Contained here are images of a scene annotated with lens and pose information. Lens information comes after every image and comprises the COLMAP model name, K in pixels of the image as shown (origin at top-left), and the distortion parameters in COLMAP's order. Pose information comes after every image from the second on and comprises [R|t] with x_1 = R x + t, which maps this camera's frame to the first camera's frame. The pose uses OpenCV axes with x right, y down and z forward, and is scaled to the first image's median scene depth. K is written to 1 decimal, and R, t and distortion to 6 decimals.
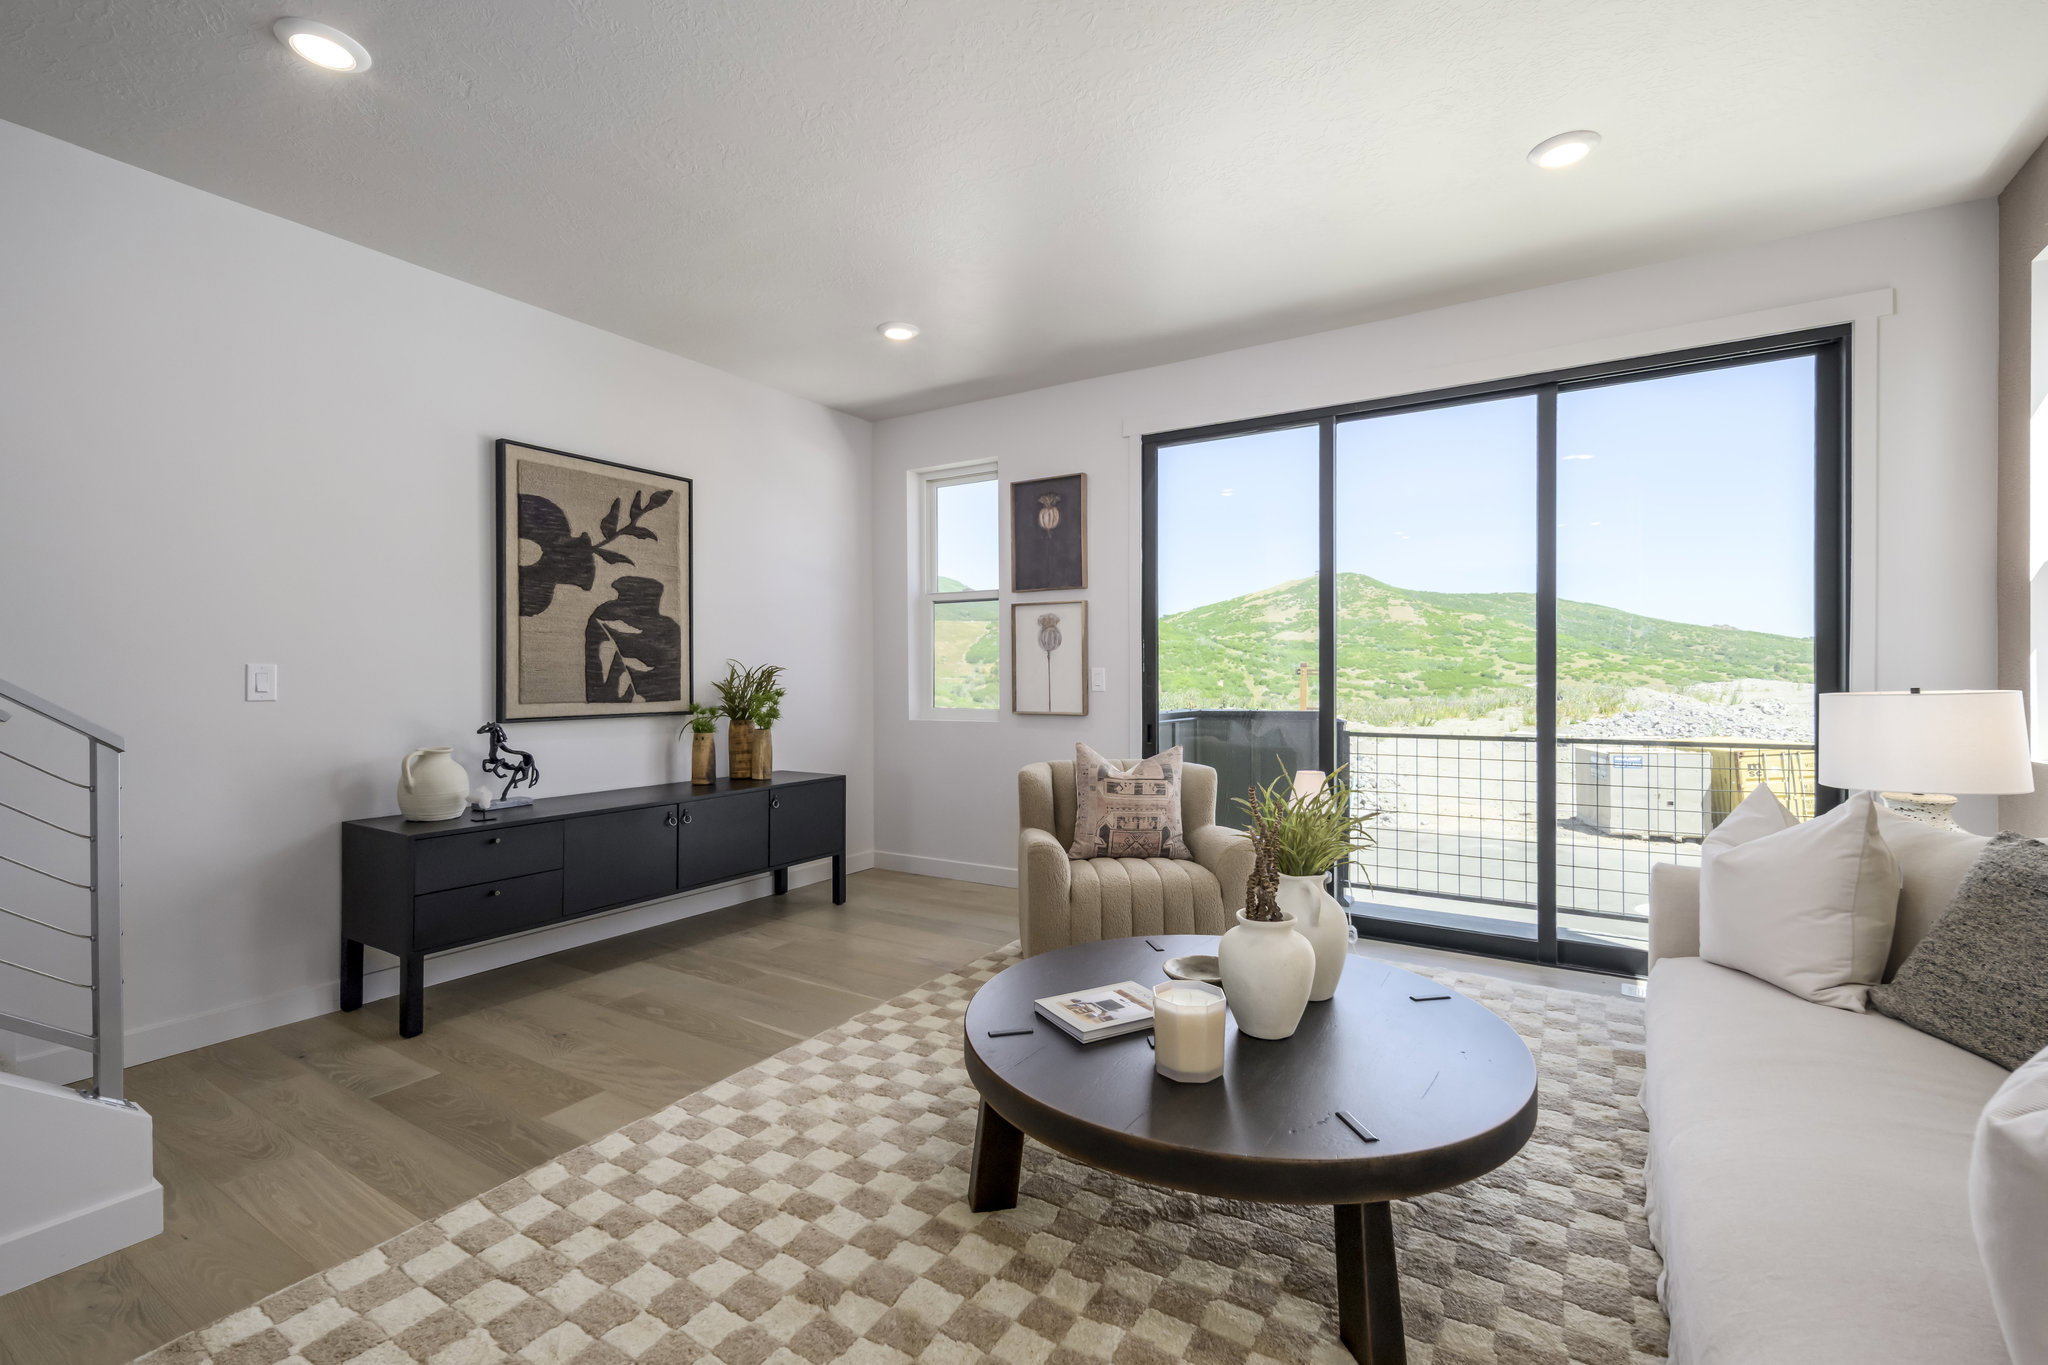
lens RADIAL K [[898.6, 0, 1034.2], [0, 898.6, 677.3], [0, 0, 1]] dist [0.008154, 0.000025]
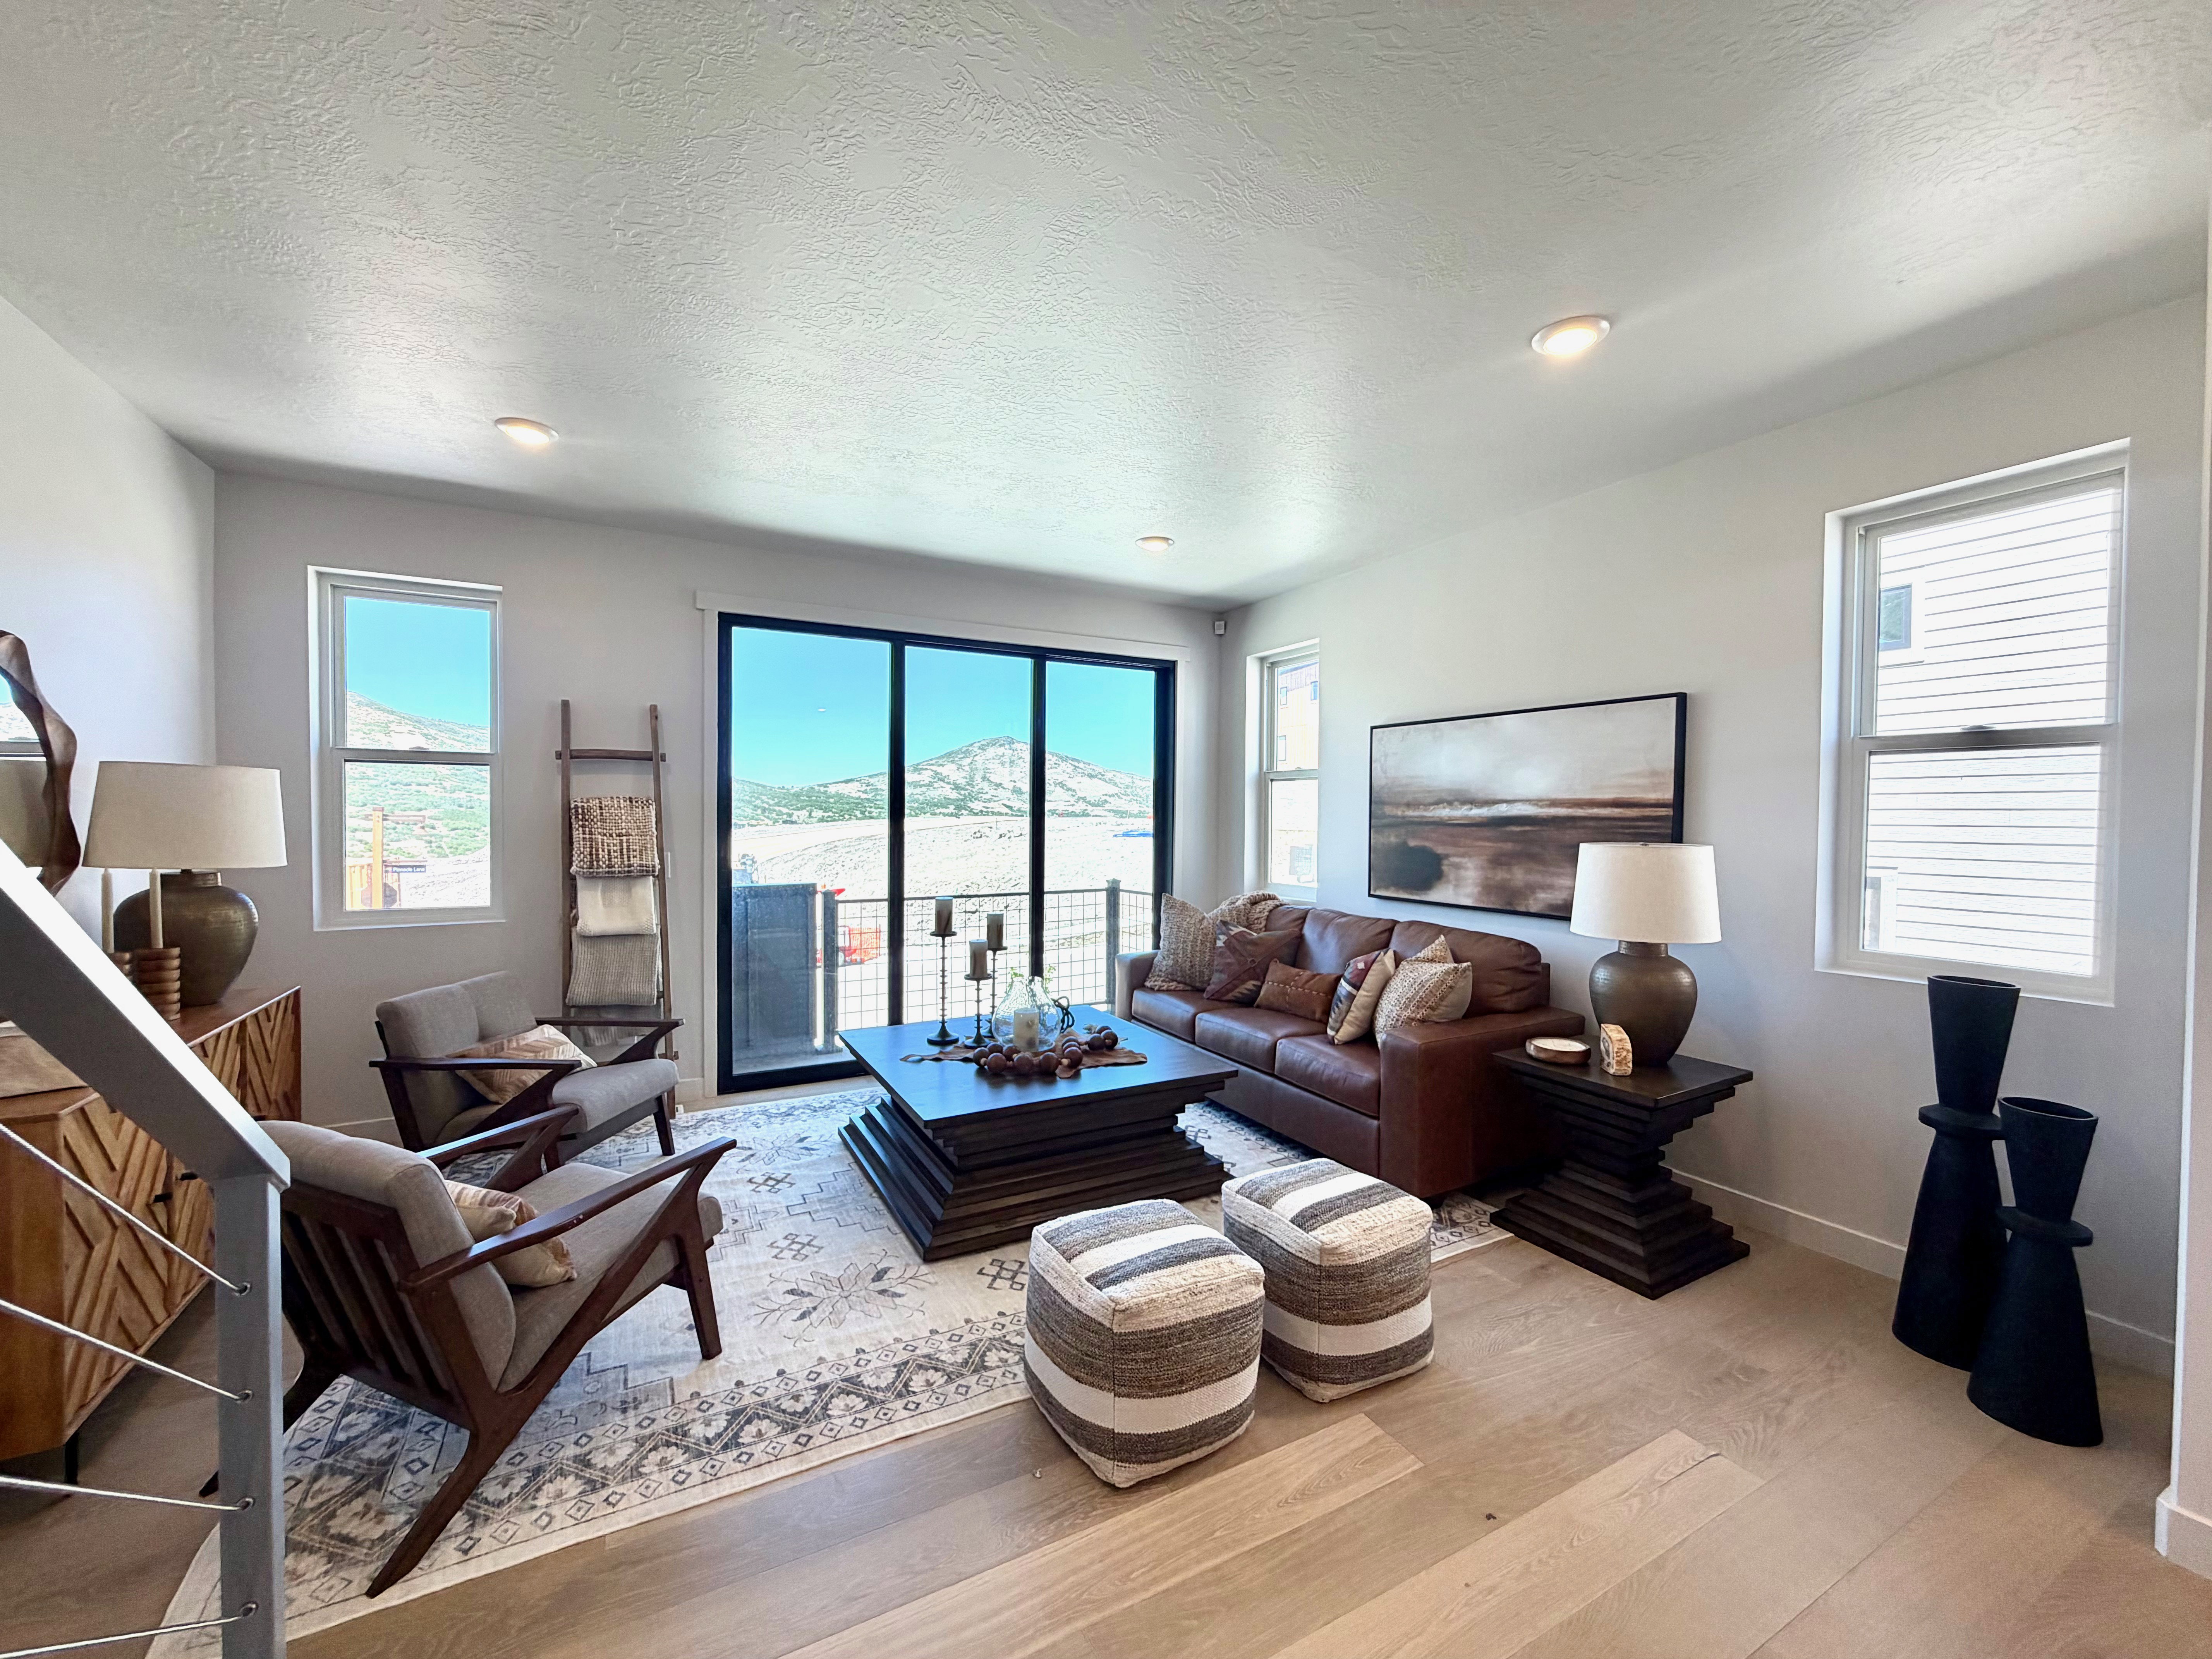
lens RADIAL K [[878.2, 0, 1096.7], [0, 878.2, 832.4], [0, 0, 1]] dist [0.000621, 0.000020]
pose [[0.496182, -0.012274, 0.868132, -0.485686], [-0.002794, 0.999872, 0.015733, -0.045094], [-0.868214, -0.010232, 0.496084, 0.166360]]
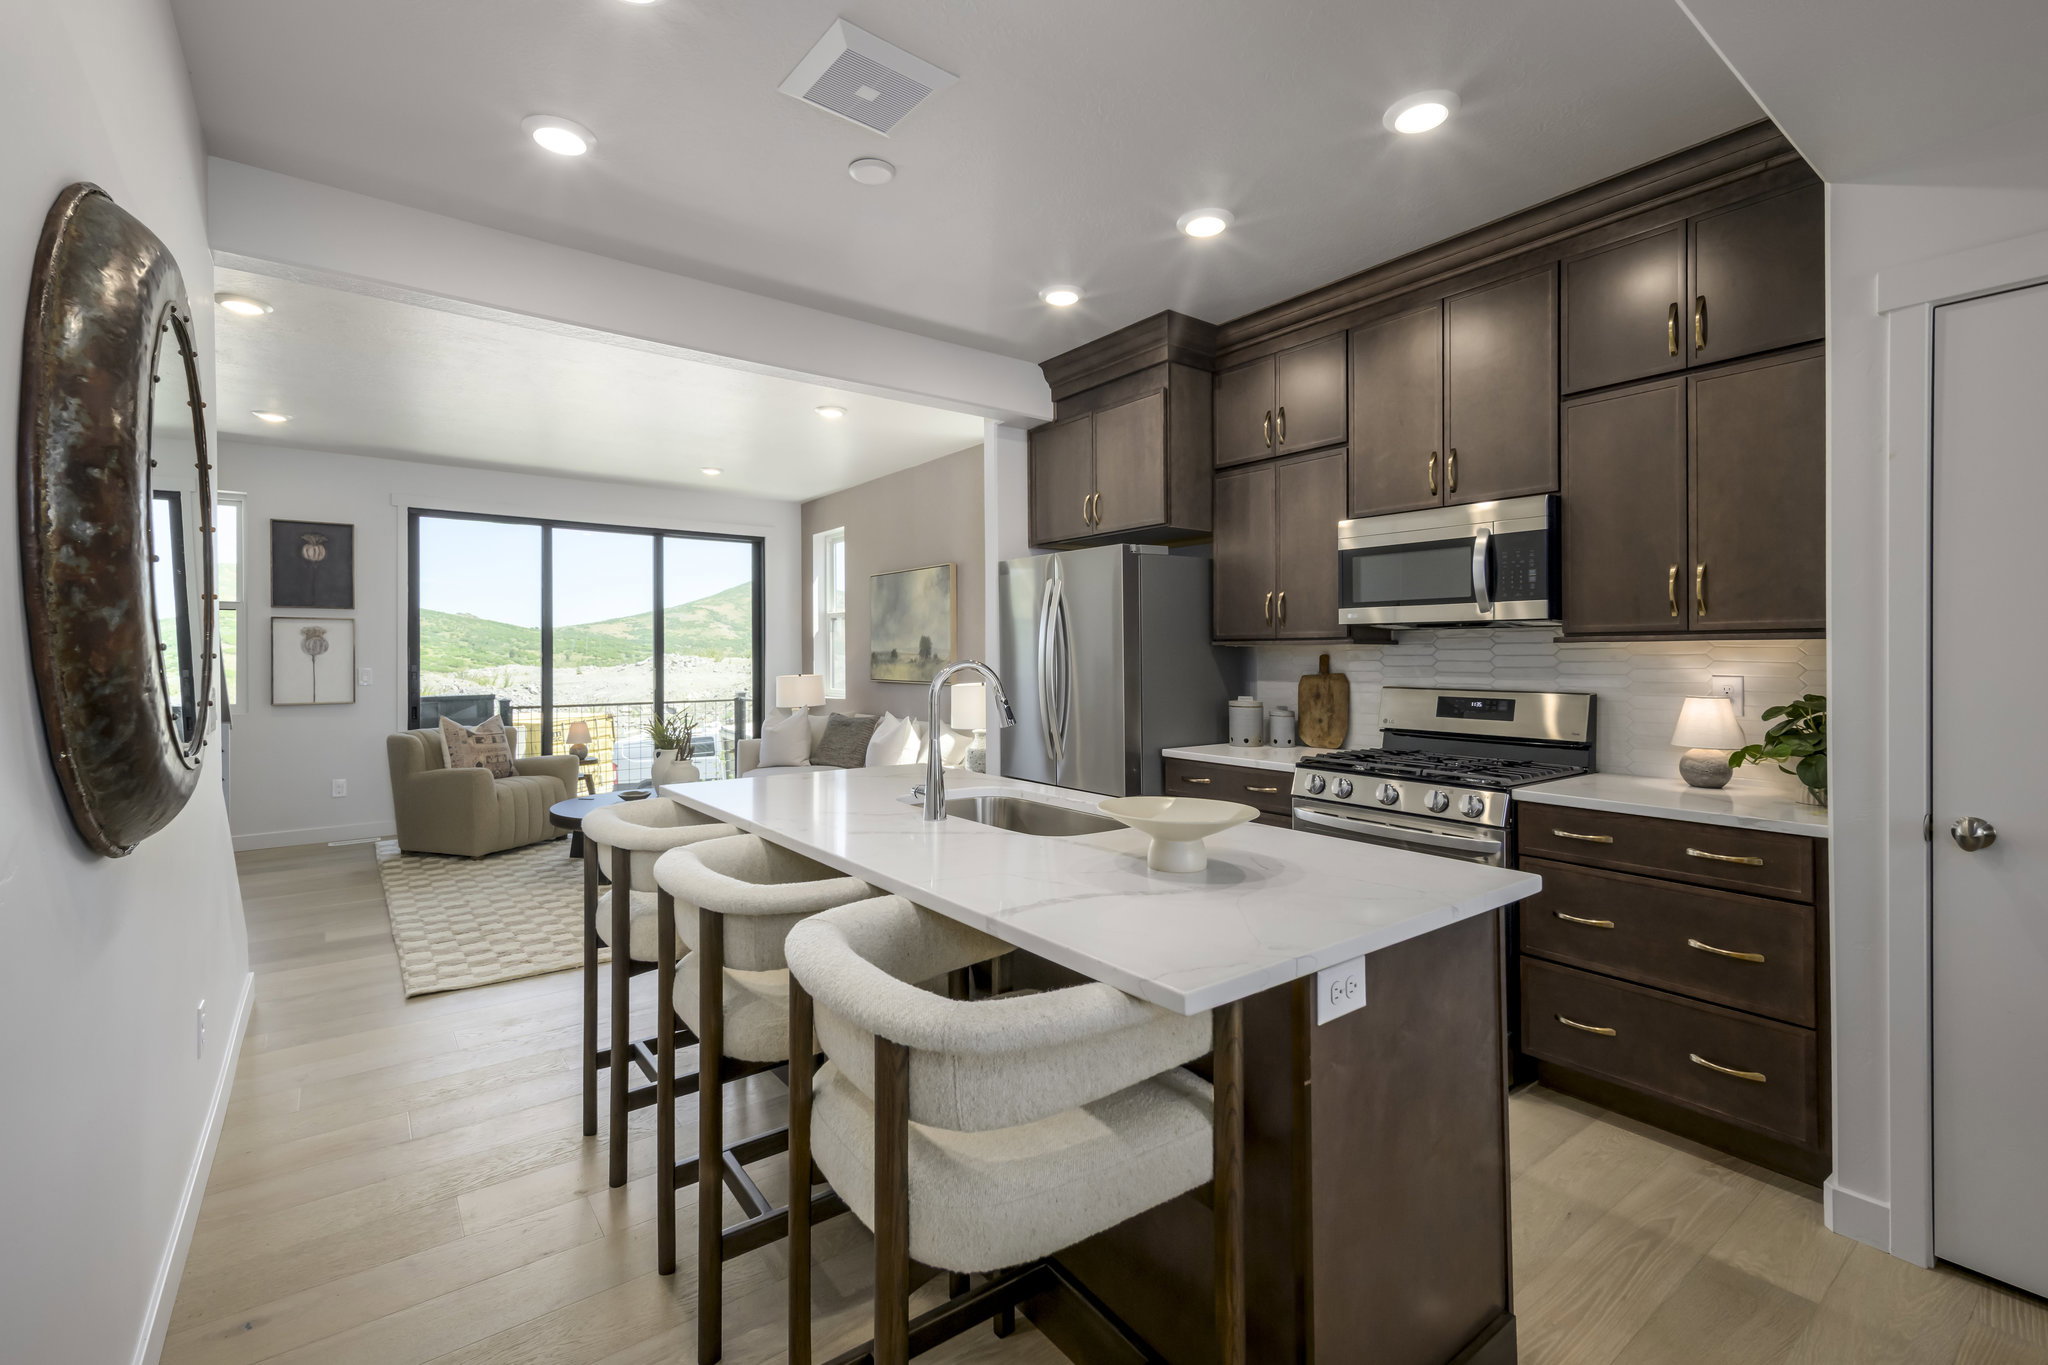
lens RADIAL K [[898.6, 0, 1029.6], [0, 898.6, 671.0], [0, 0, 1]] dist [0.008154, 0.000025]
pose [[0.352846, -0.016117, 0.935543, -0.860002], [0.007536, 0.999868, 0.014383, -0.018226], [-0.935651, 0.001975, 0.352921, -0.432954]]
